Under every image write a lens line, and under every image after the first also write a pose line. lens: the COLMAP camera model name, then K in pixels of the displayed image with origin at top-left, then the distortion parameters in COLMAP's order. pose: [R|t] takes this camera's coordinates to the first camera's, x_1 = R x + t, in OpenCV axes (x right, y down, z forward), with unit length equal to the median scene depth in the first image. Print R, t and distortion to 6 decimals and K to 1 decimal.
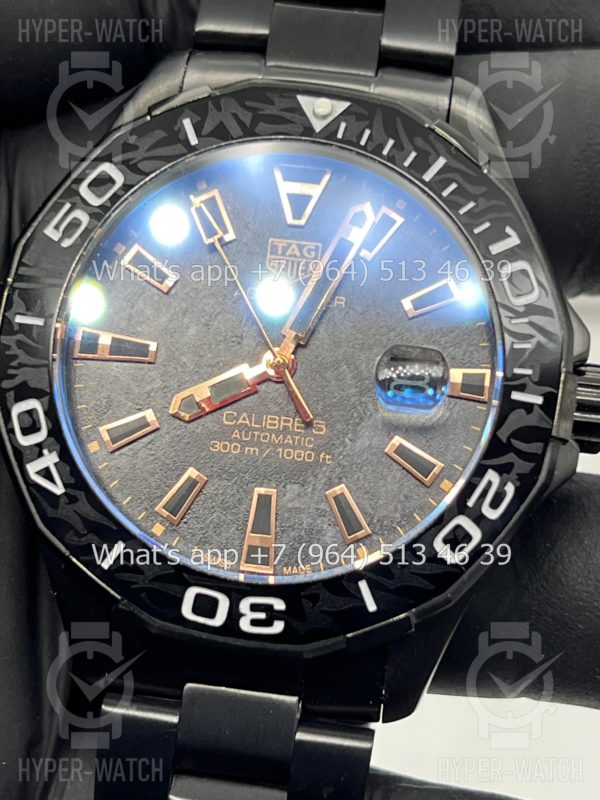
lens RADIAL K [[1896.0, 0, 298.2], [0, 1896.0, 421.2], [0, 0, 1]] dist [0.160784, 0.000000]
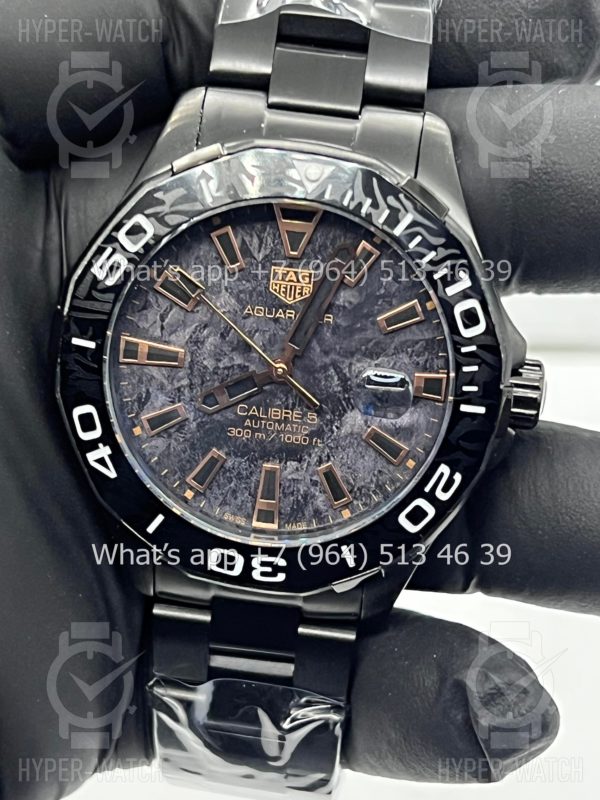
lens RADIAL K [[1896.0, 0, 303.9], [0, 1896.0, 442.6], [0, 0, 1]] dist [0.160784, 0.000000]
pose [[0.999766, -0.001836, -0.021548, 0.033160], [0.008707, 0.946230, 0.323379, -0.397481], [0.019796, -0.323491, 0.946024, -0.219671]]
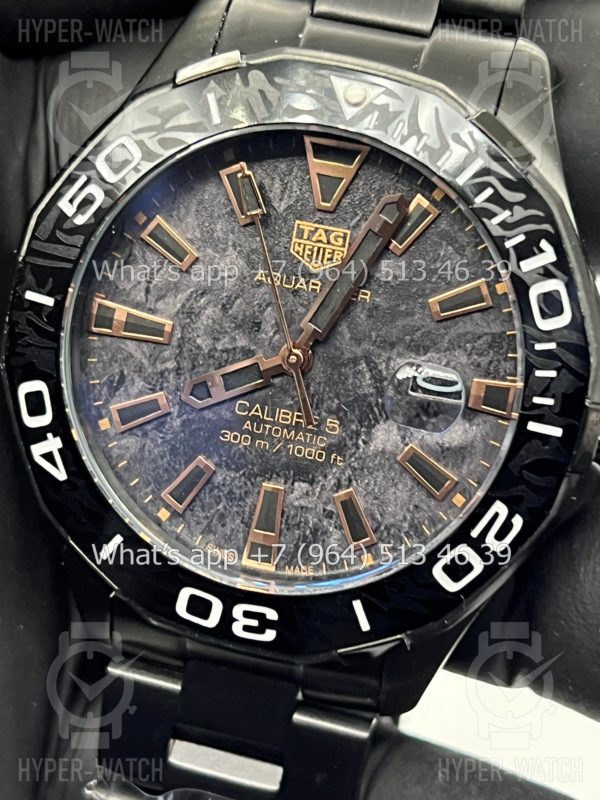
lens RADIAL K [[1896.0, 0, 299.1], [0, 1896.0, 398.3], [0, 0, 1]] dist [0.160784, 0.000000]
pose [[0.988849, 0.084248, -0.122800, 0.111711], [-0.053406, 0.970363, 0.235676, -0.237416], [0.139015, -0.226490, 0.964042, 0.073970]]
